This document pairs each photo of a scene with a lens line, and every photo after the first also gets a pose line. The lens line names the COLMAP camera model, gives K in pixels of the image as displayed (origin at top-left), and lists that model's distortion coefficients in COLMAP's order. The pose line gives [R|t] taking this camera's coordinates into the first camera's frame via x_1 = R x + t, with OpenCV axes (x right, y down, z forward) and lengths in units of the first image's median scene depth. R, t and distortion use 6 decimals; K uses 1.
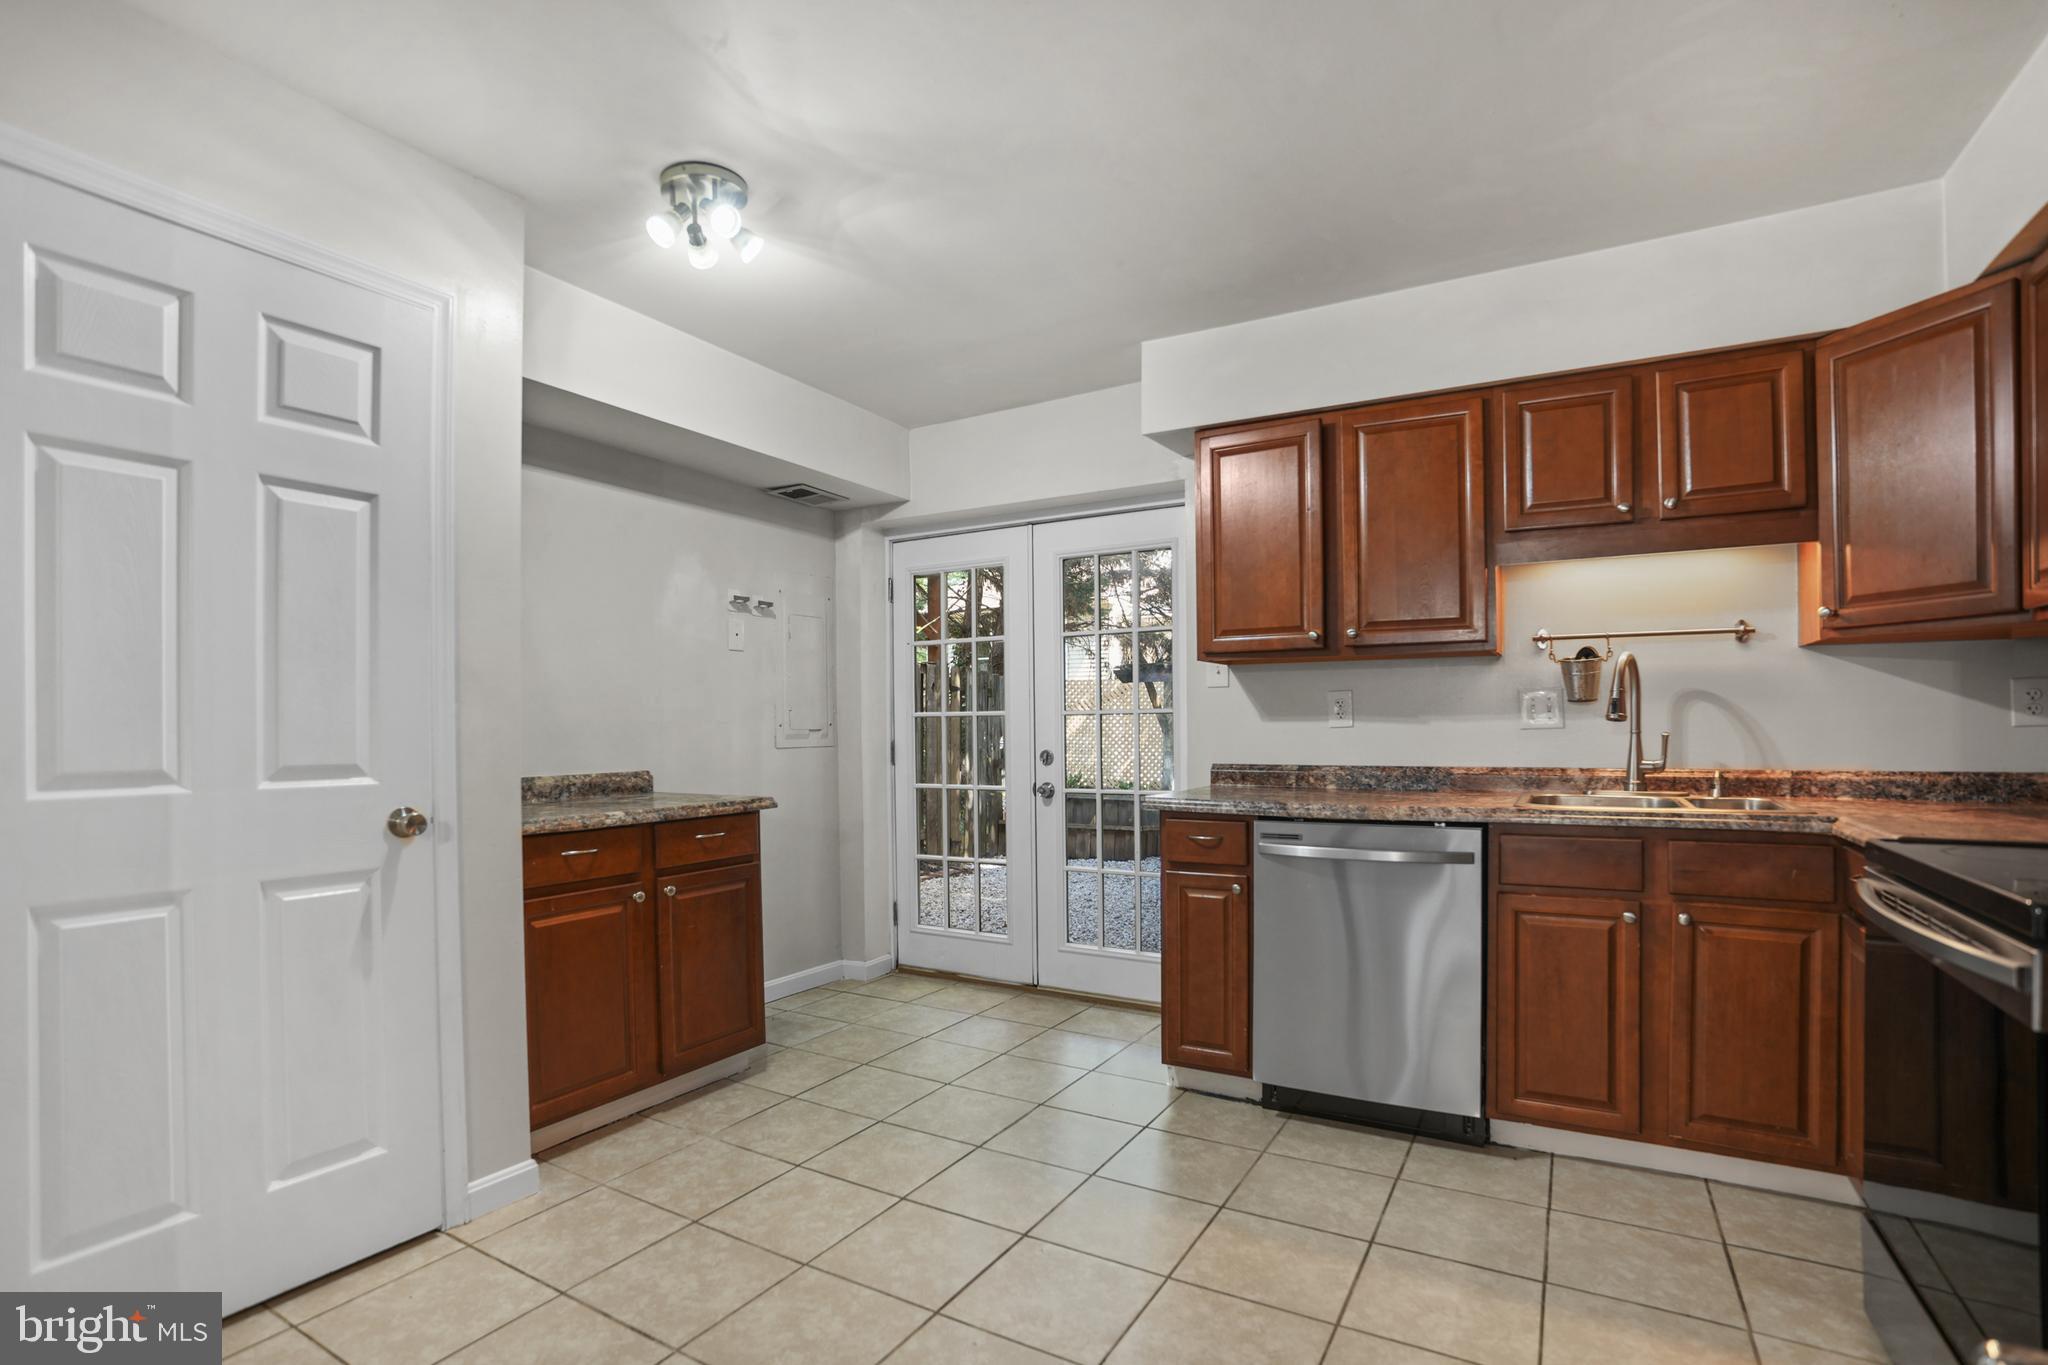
lens RADIAL K [[969.0, 0, 1016.3], [0, 969.0, 731.2], [0, 0, 1]] dist [-0.097099, 0.044414]
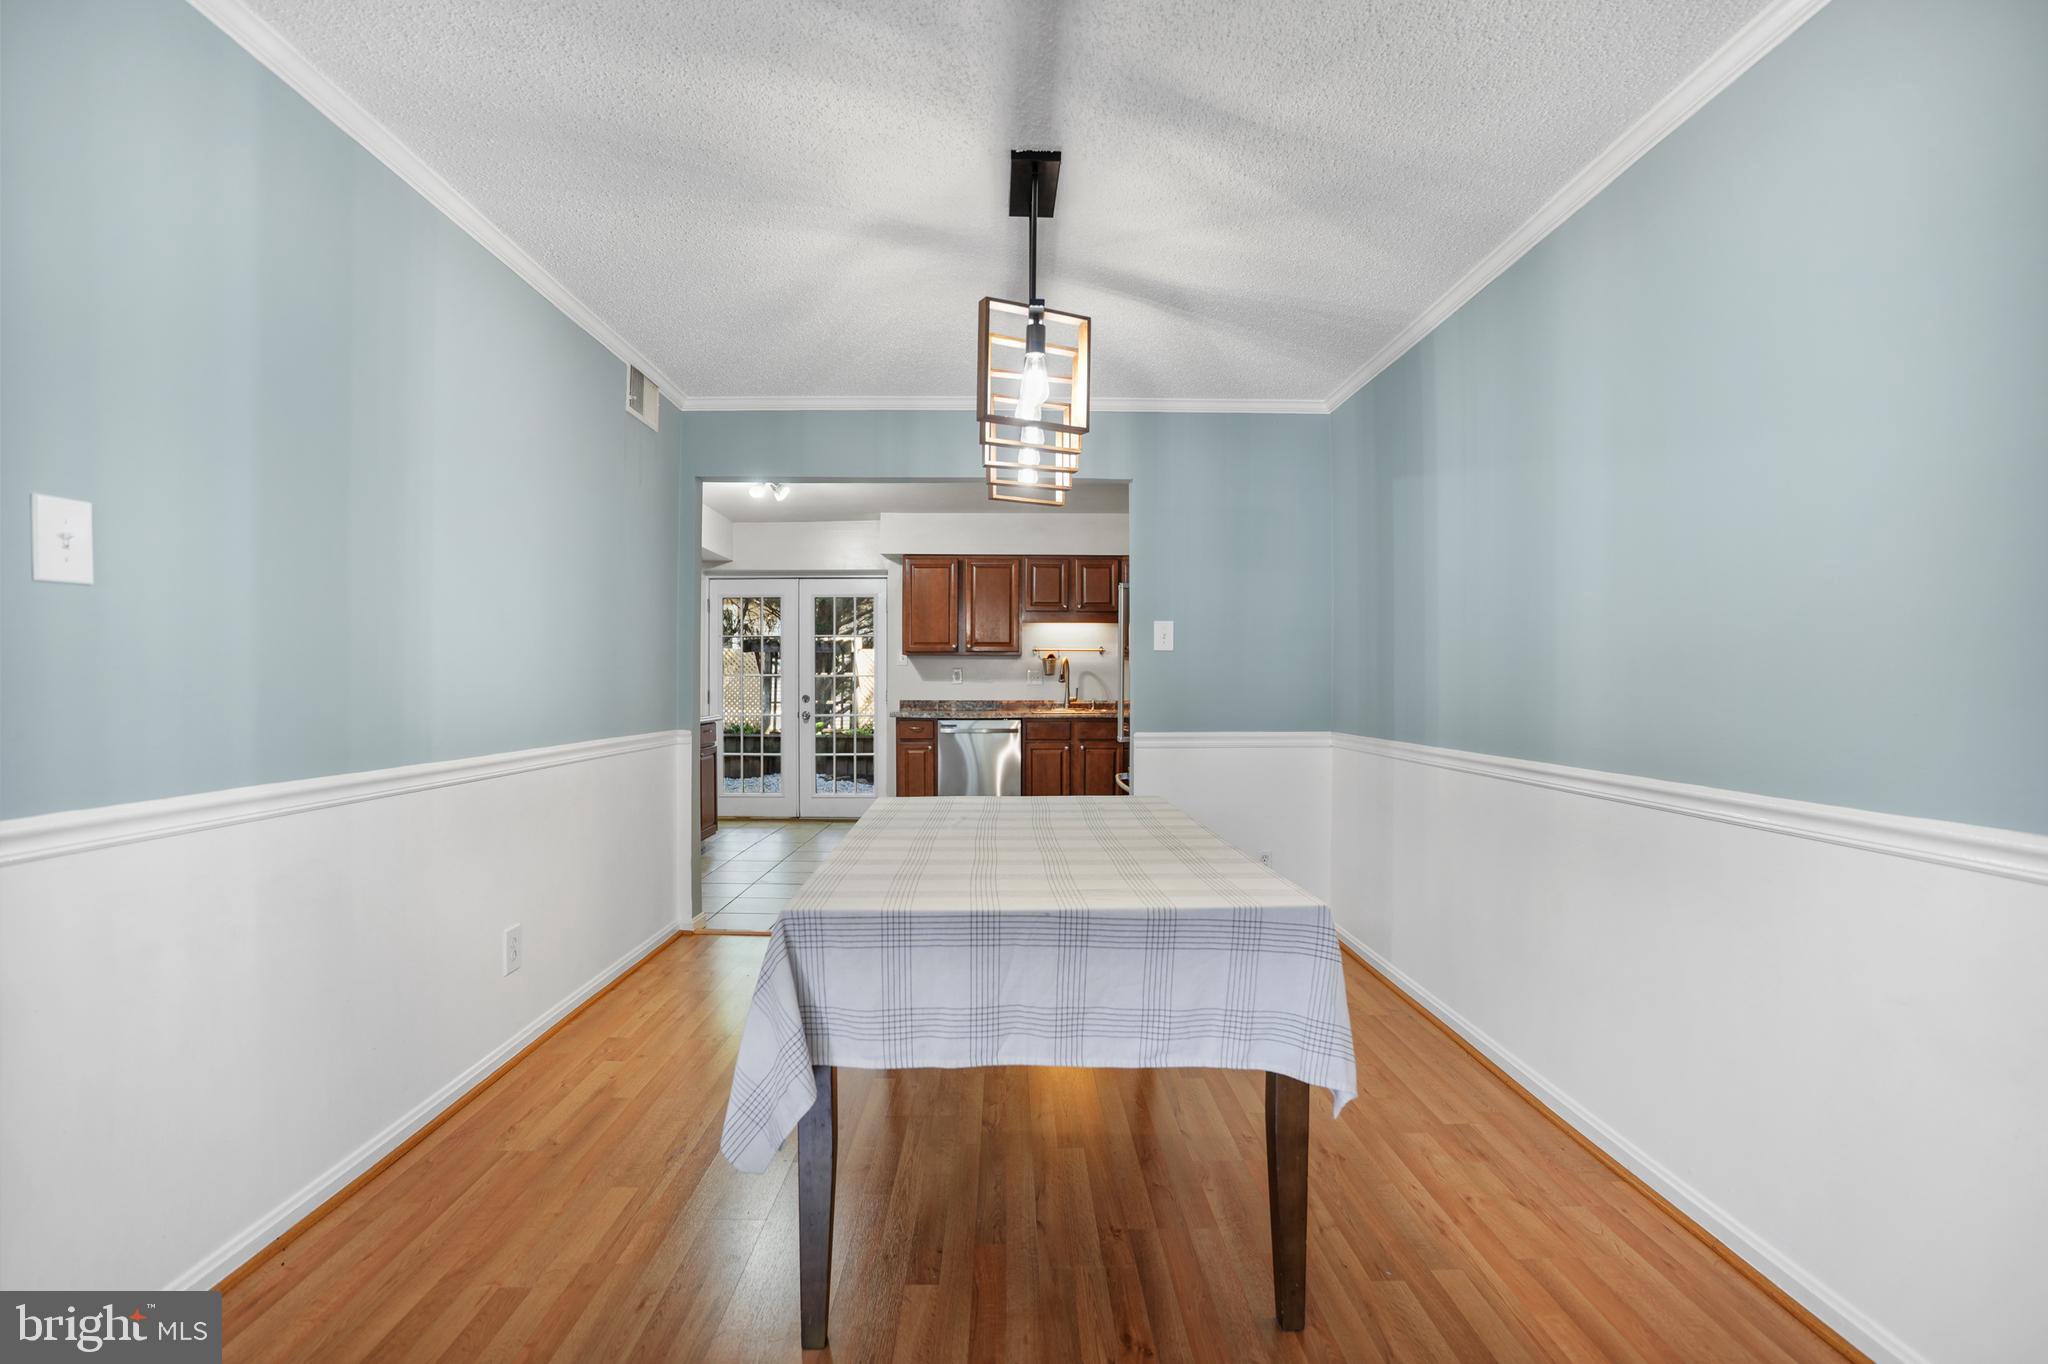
lens RADIAL K [[945.2, 0, 1019.7], [0, 945.2, 685.1], [0, 0, 1]] dist [-0.078705, 0.030415]
pose [[0.856004, 0.006607, 0.516927, -0.885775], [-0.004542, 0.999976, -0.005258, 0.011763], [-0.516949, 0.002153, 0.856013, -1.291952]]
